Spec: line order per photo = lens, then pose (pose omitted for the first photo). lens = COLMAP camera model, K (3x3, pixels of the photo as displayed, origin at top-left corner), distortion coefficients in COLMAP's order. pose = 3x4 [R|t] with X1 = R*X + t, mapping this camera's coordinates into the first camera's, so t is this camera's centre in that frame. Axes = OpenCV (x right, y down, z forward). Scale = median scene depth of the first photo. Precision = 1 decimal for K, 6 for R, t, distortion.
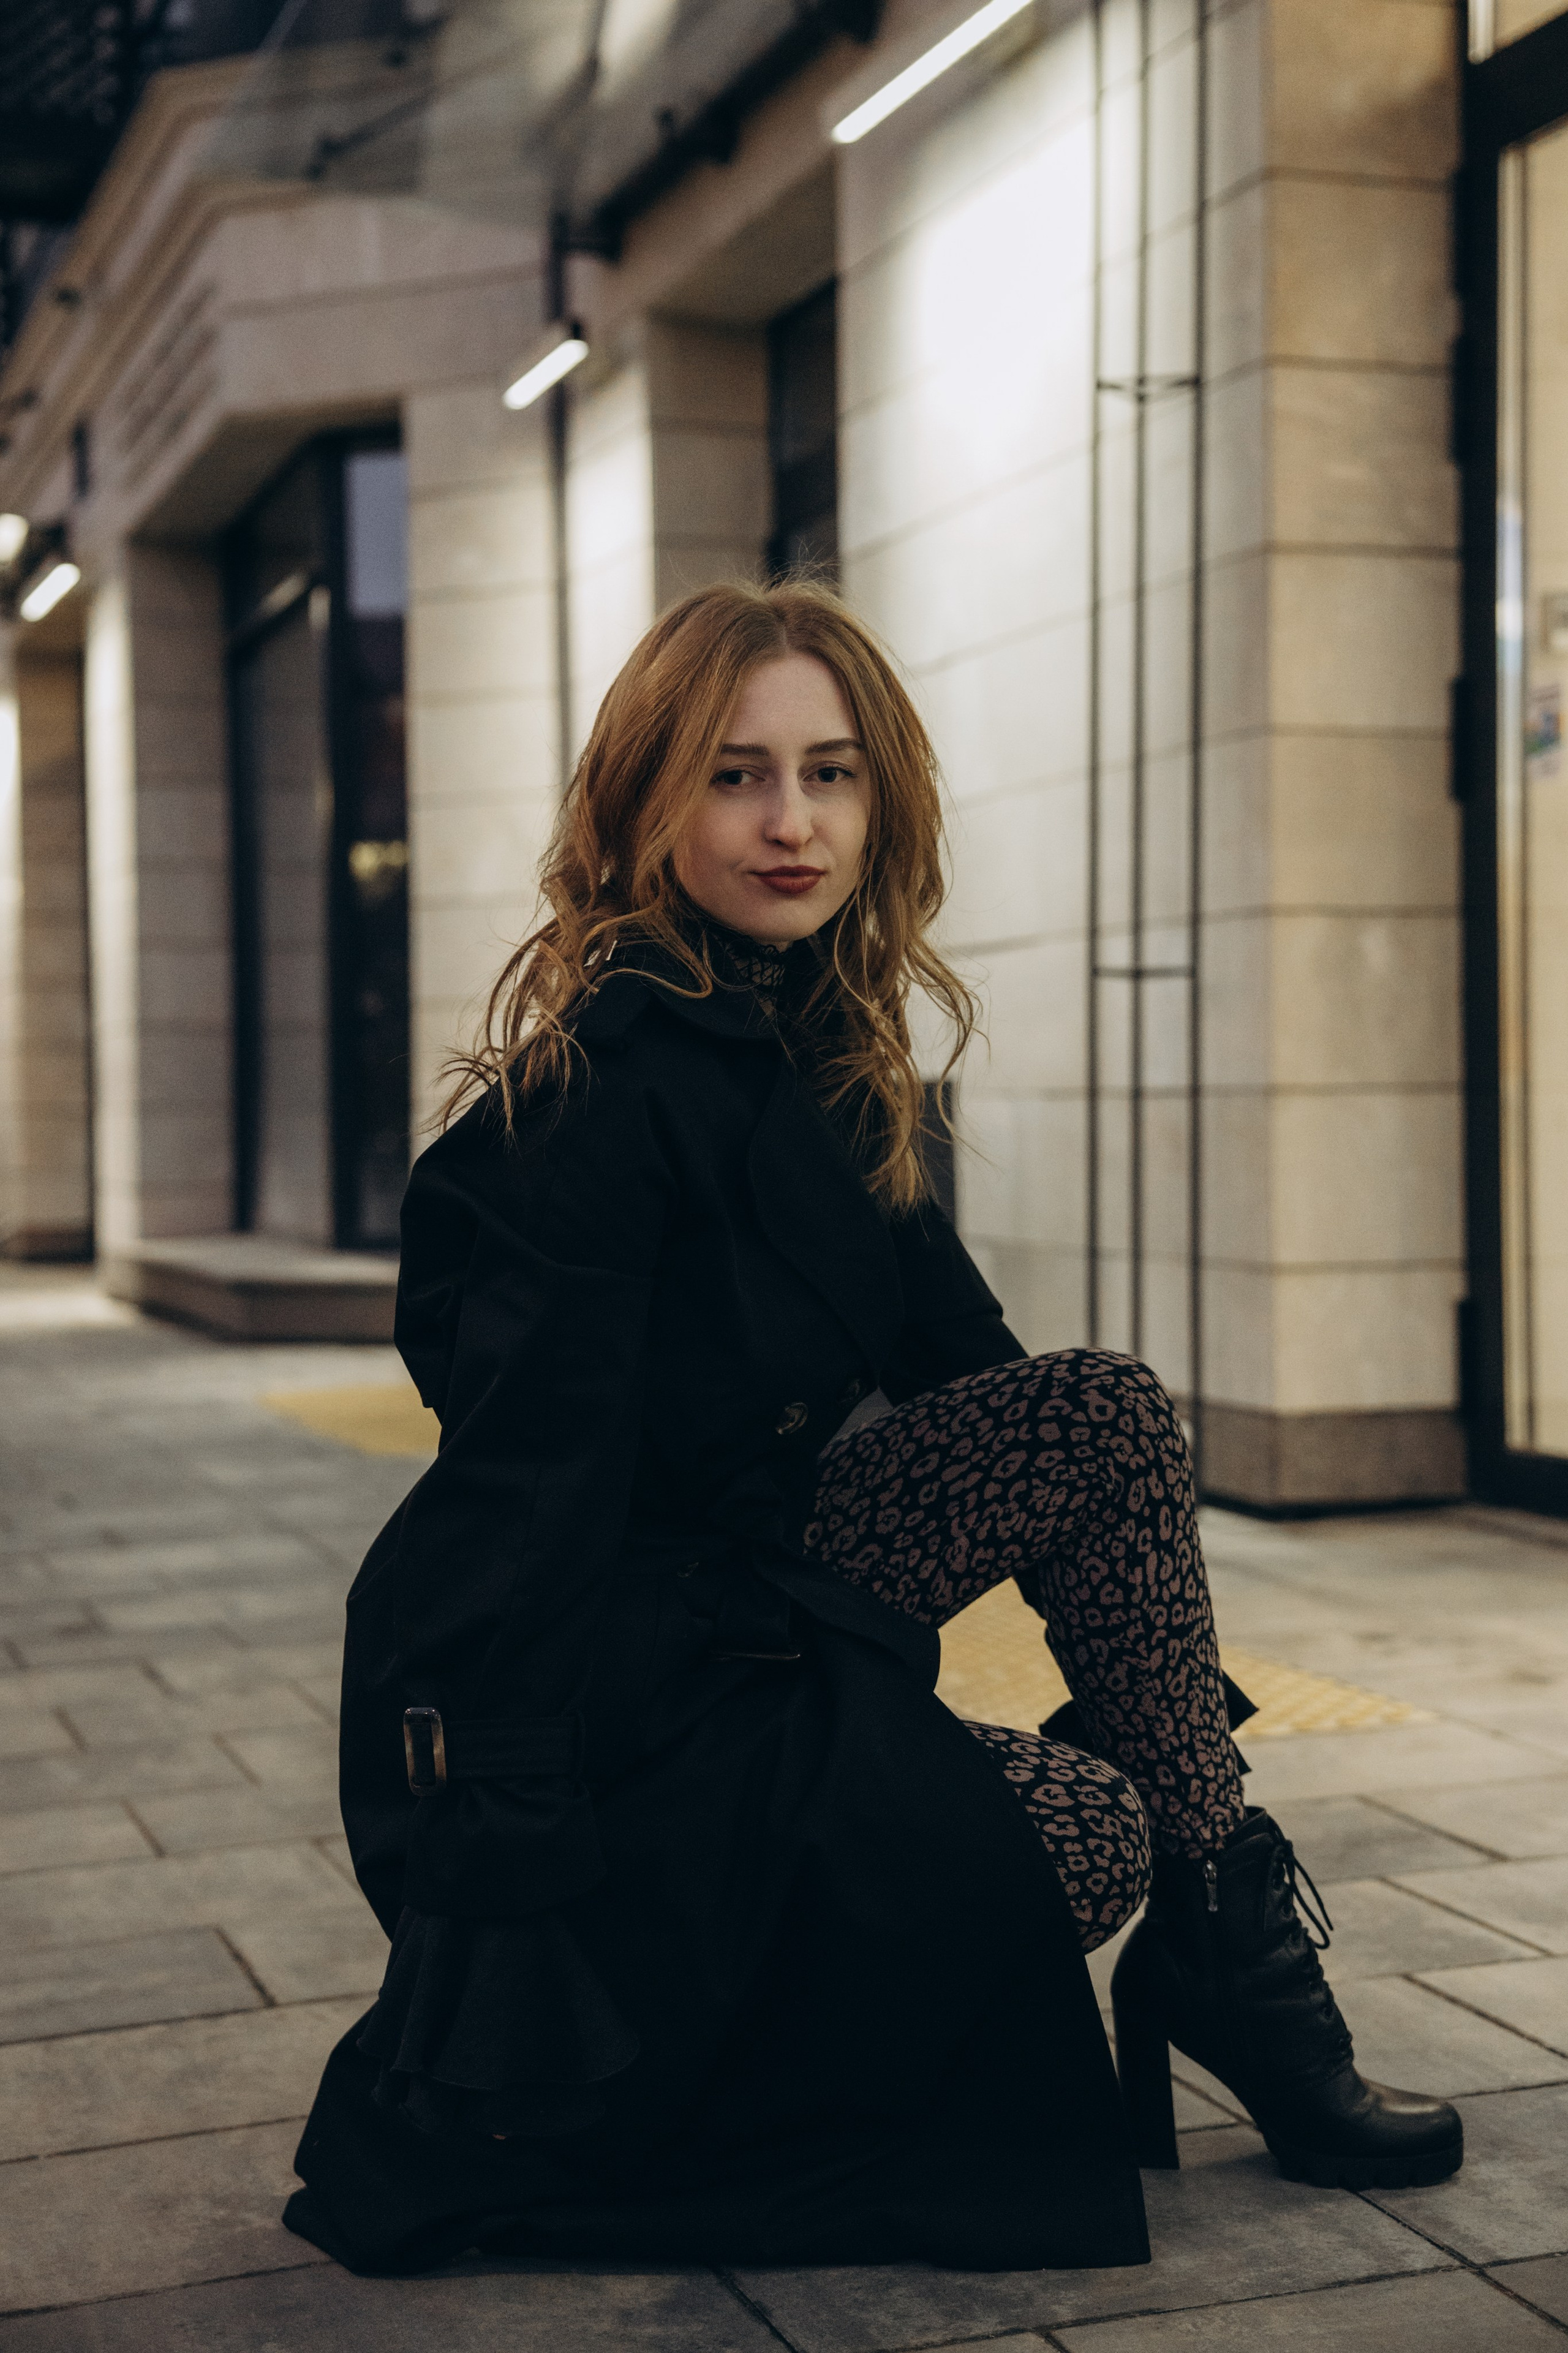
lens RADIAL K [[3228.8, 0, 779.3], [0, 3228.8, 1103.8], [0, 0, 1]] dist [0.255574, -0.533753]
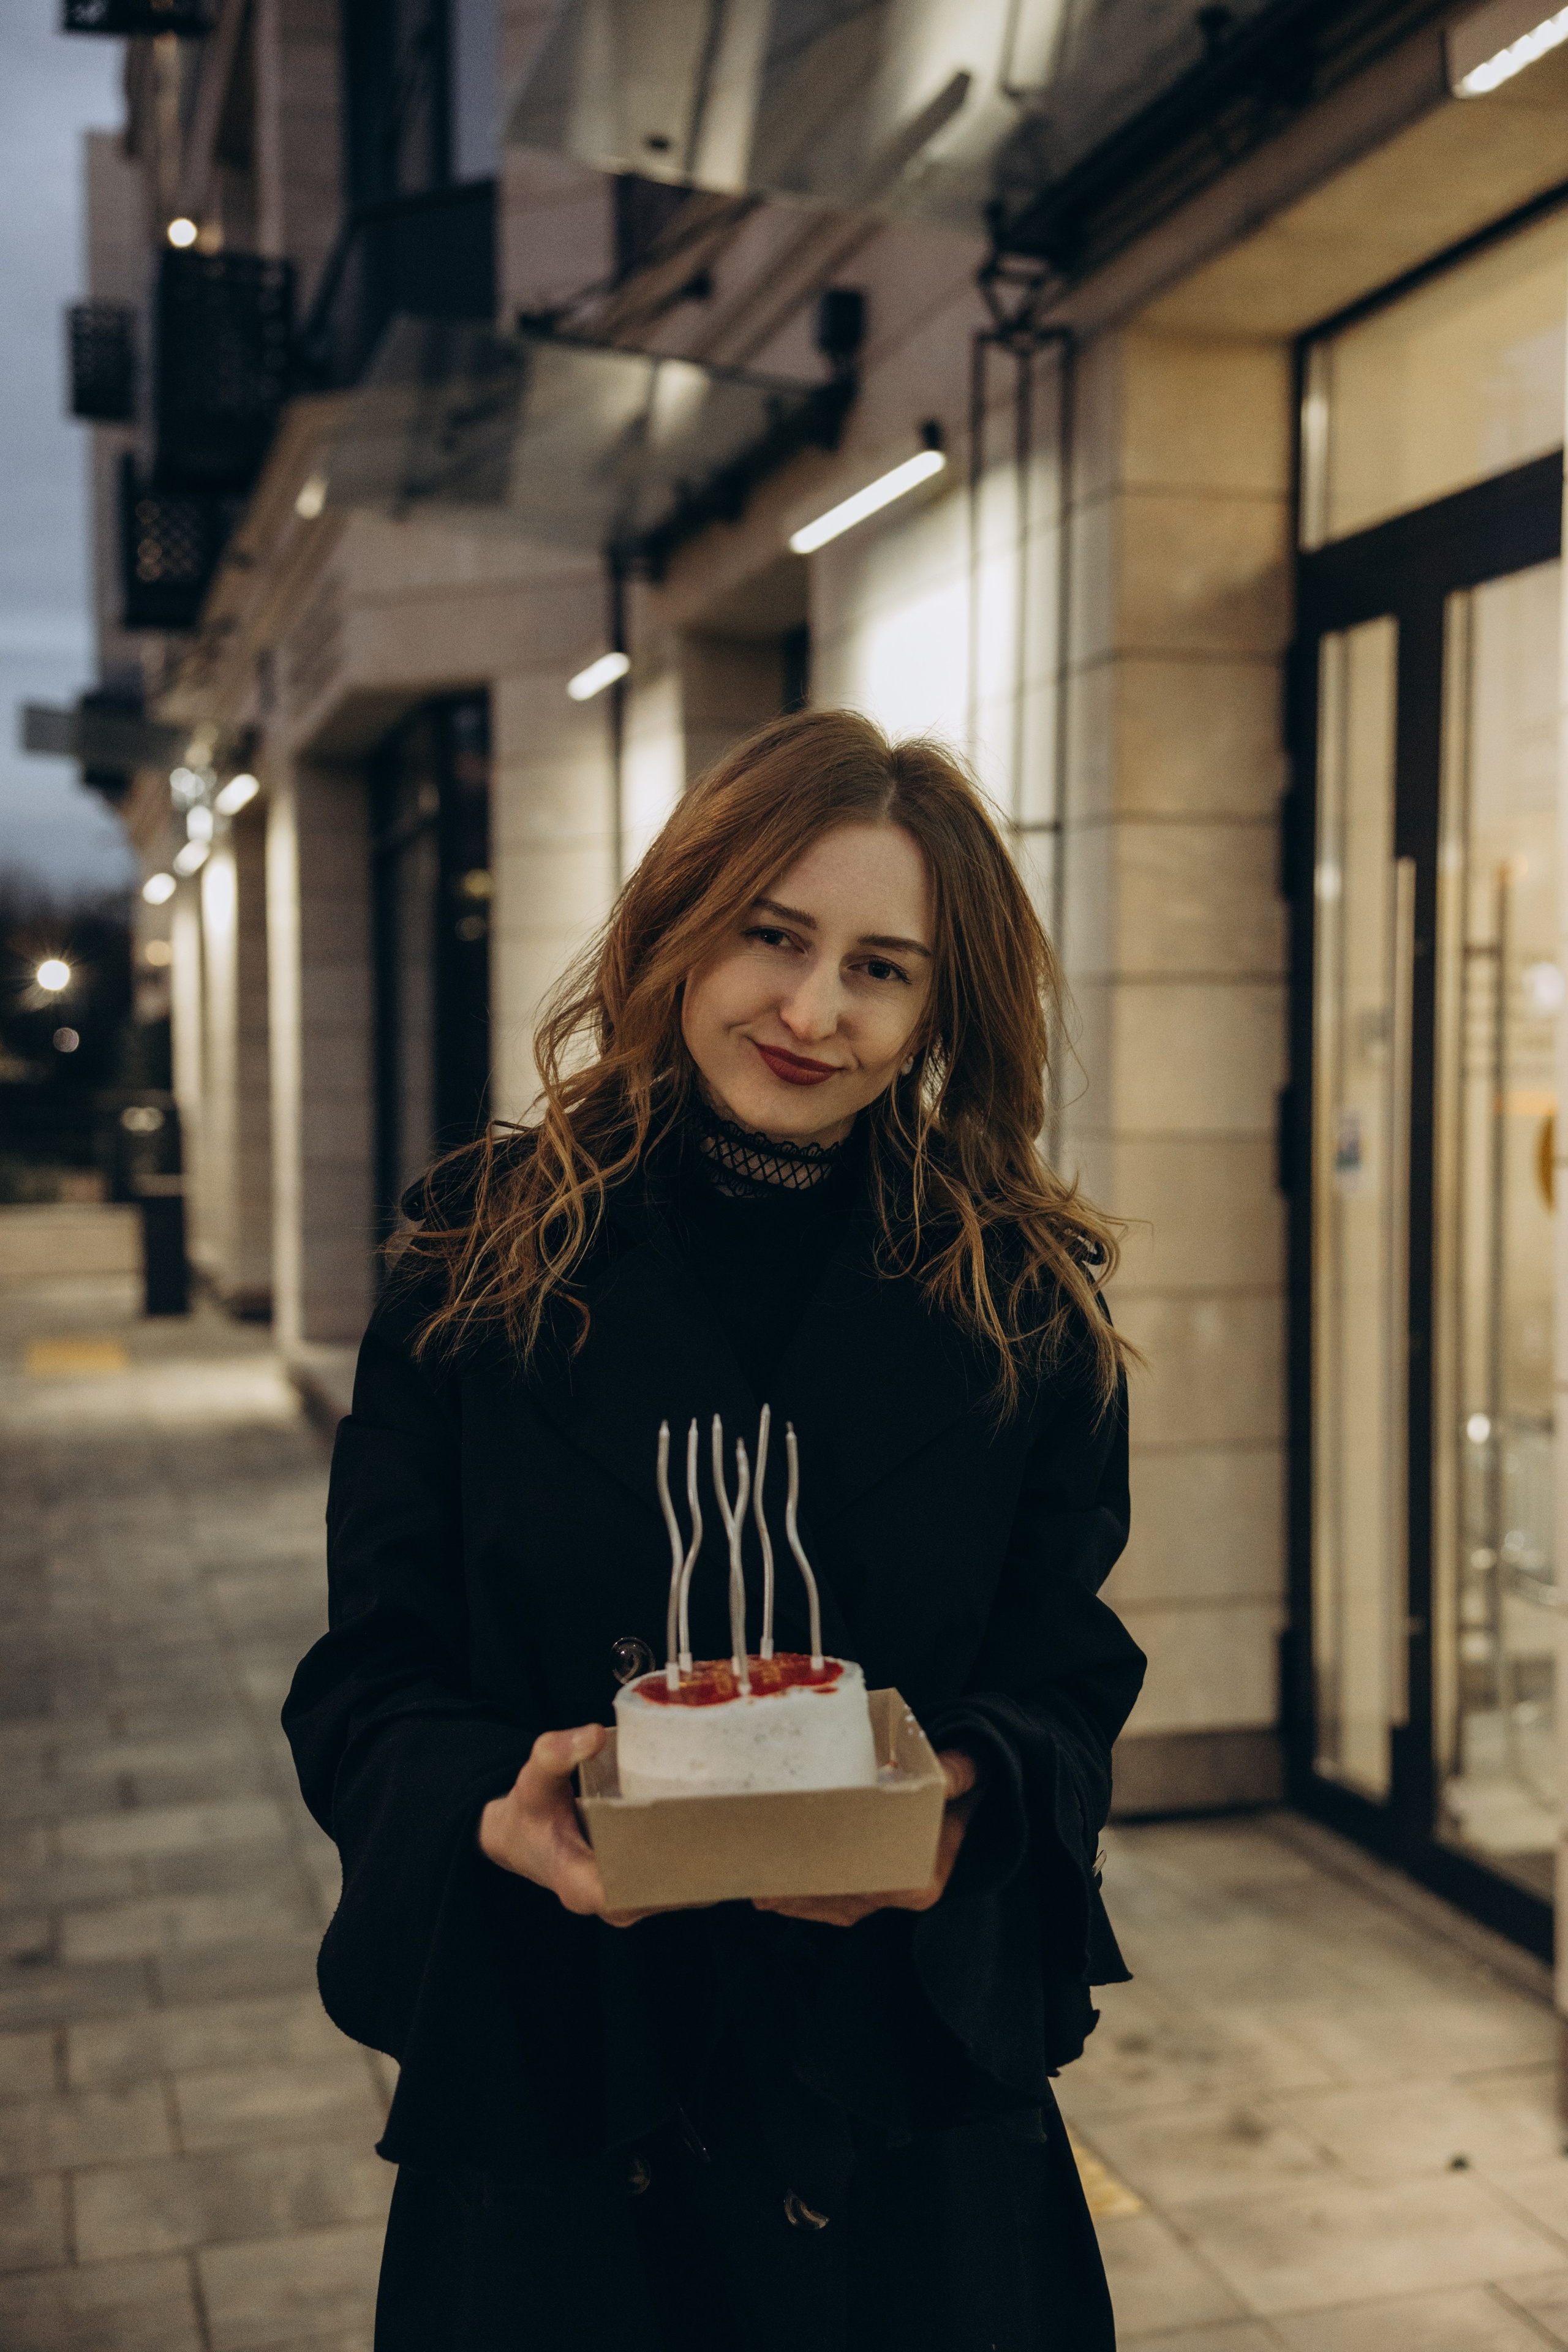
lens RADIAL K [[2655.5, 0, 784.0], [0, 2655.5, 1176.0], [0, 0, 1]] dist [0.140828, -0.012803]
pose [[0.998277, 0.013095, -0.057191, 0.102275], [-0.010944, 0.999227, 0.037763, -0.155962], [0.057641, -0.037072, 0.997649, 0.069887]]
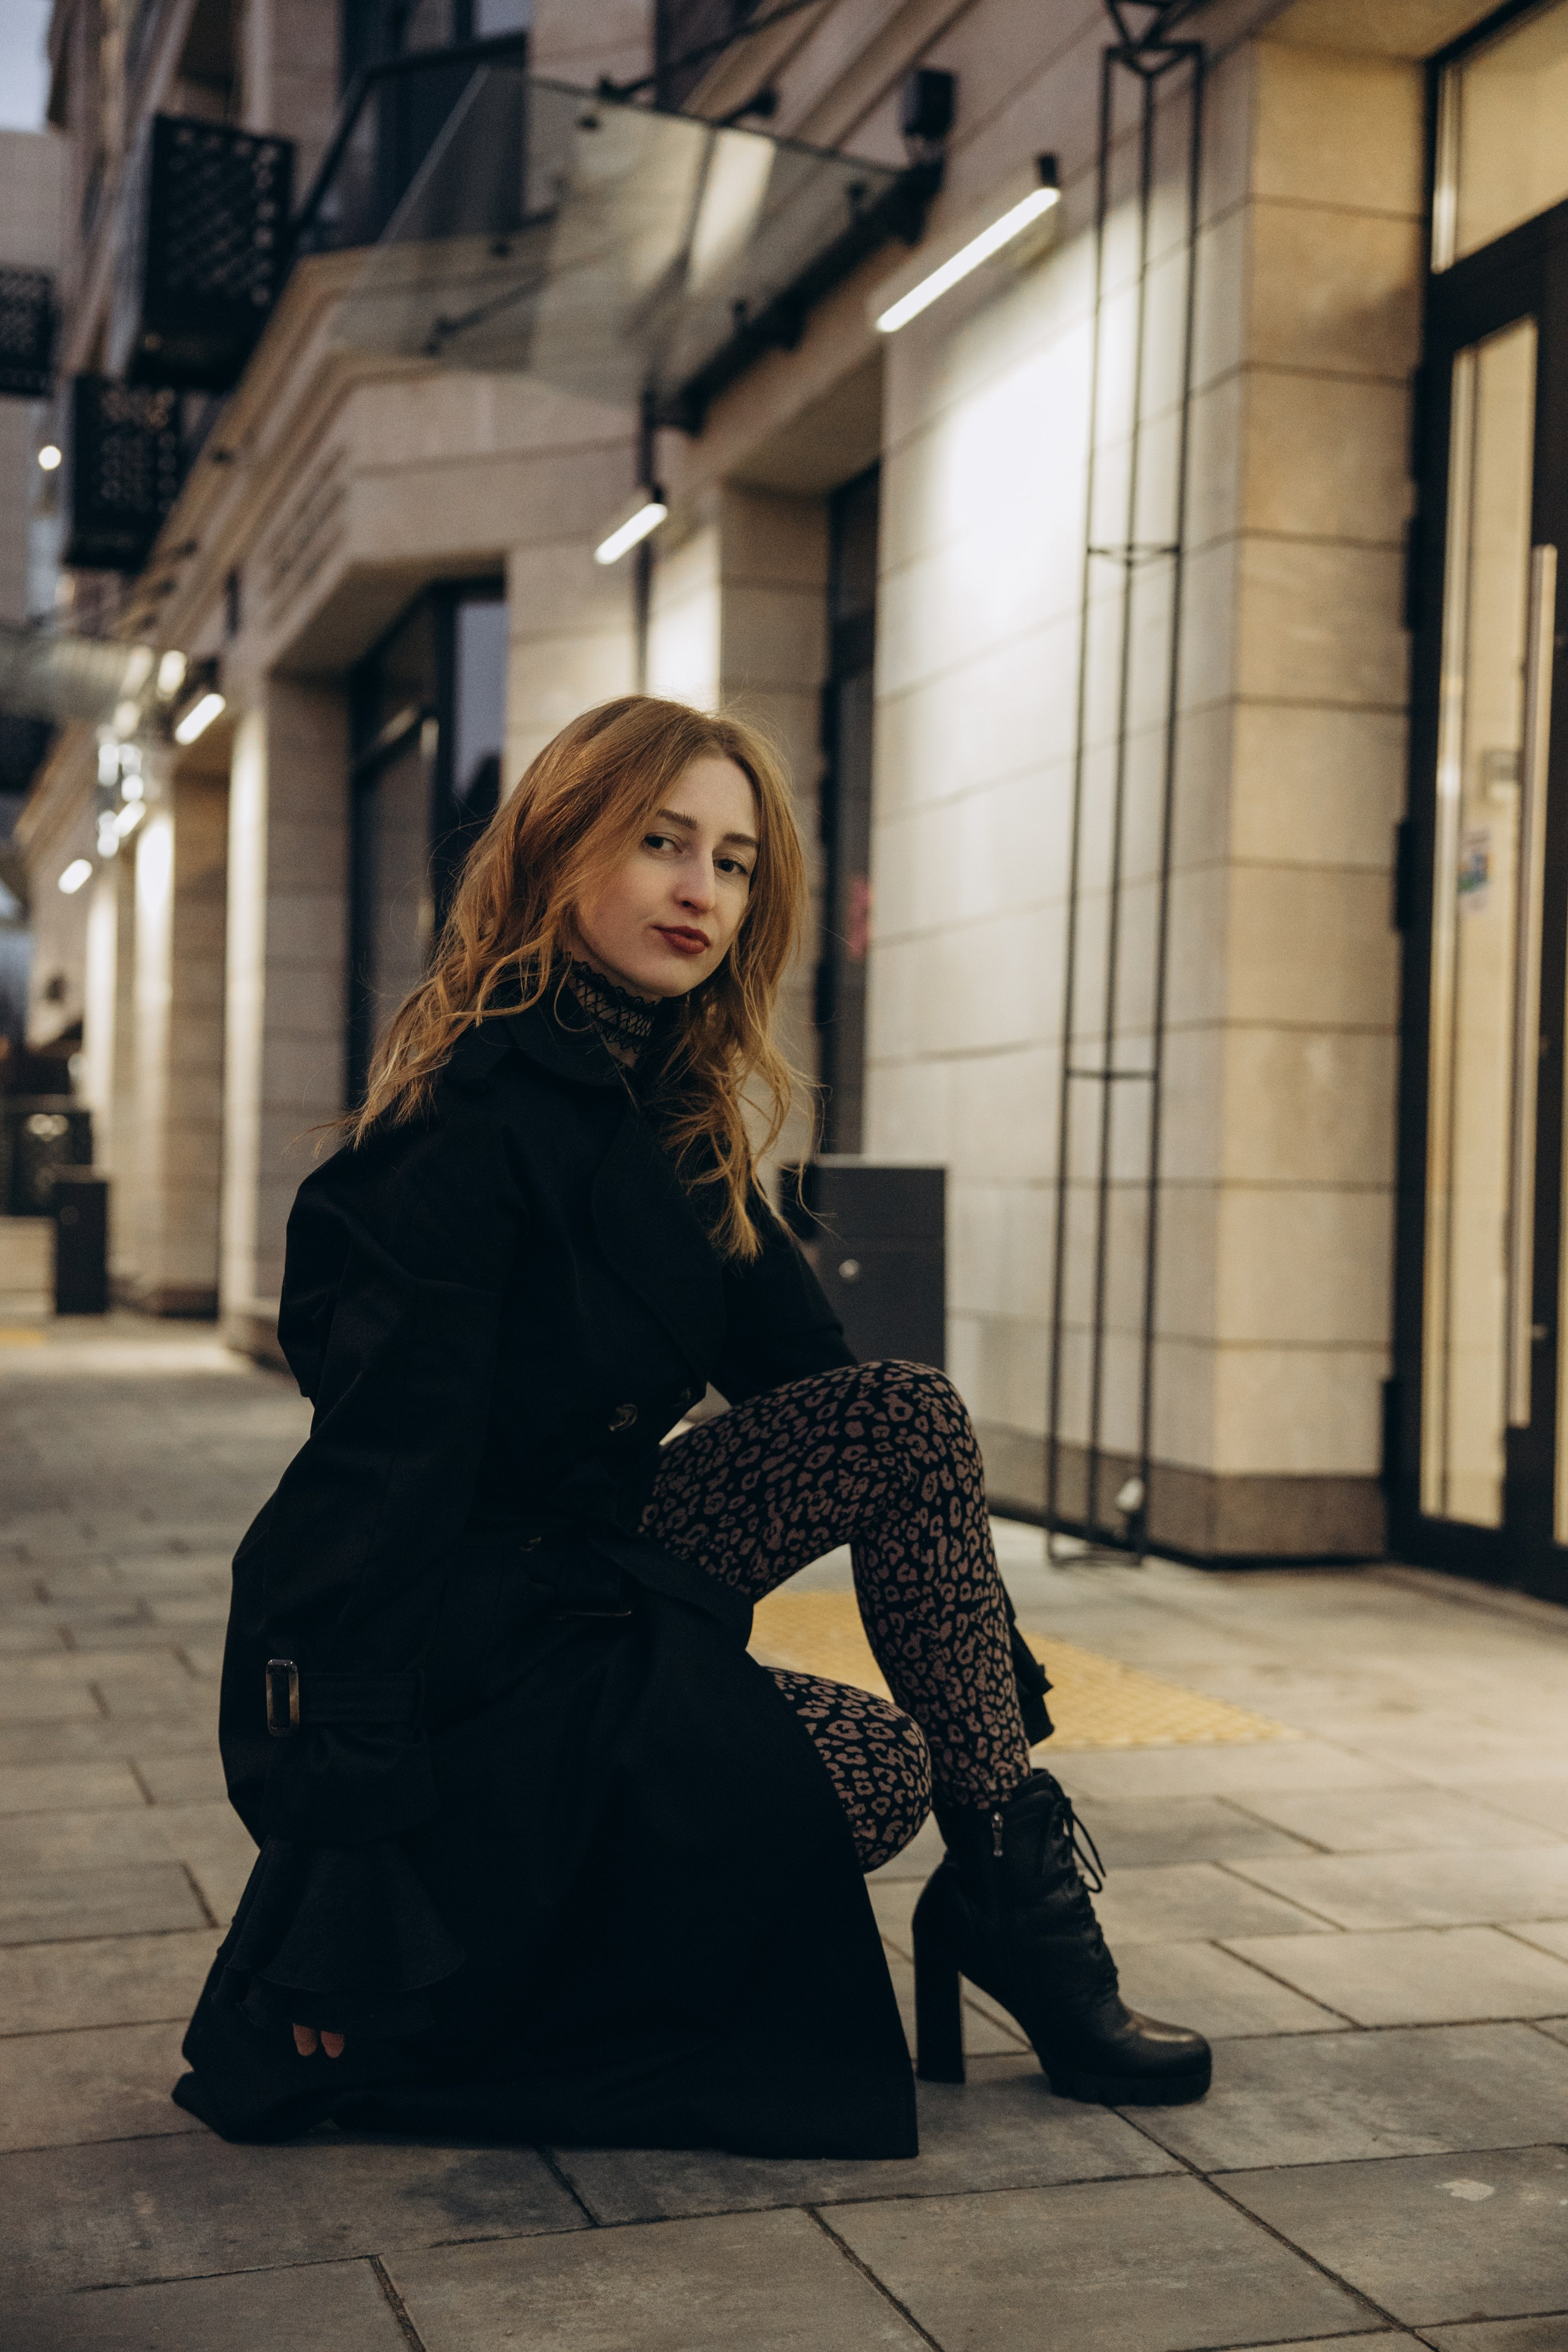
lens RADIAL K [[2936.1, 0, 784.0], [0, 2936.1, 1176.0], [0, 0, 1]] dist [0.153524, -0.056337]
pose [[0.998946, 0.035066, -0.029628, 0.036243], [-0.035379, 0.999323, -0.010119, 0.009783], [0.029253, 0.011157, 0.999510, -0.015966]]
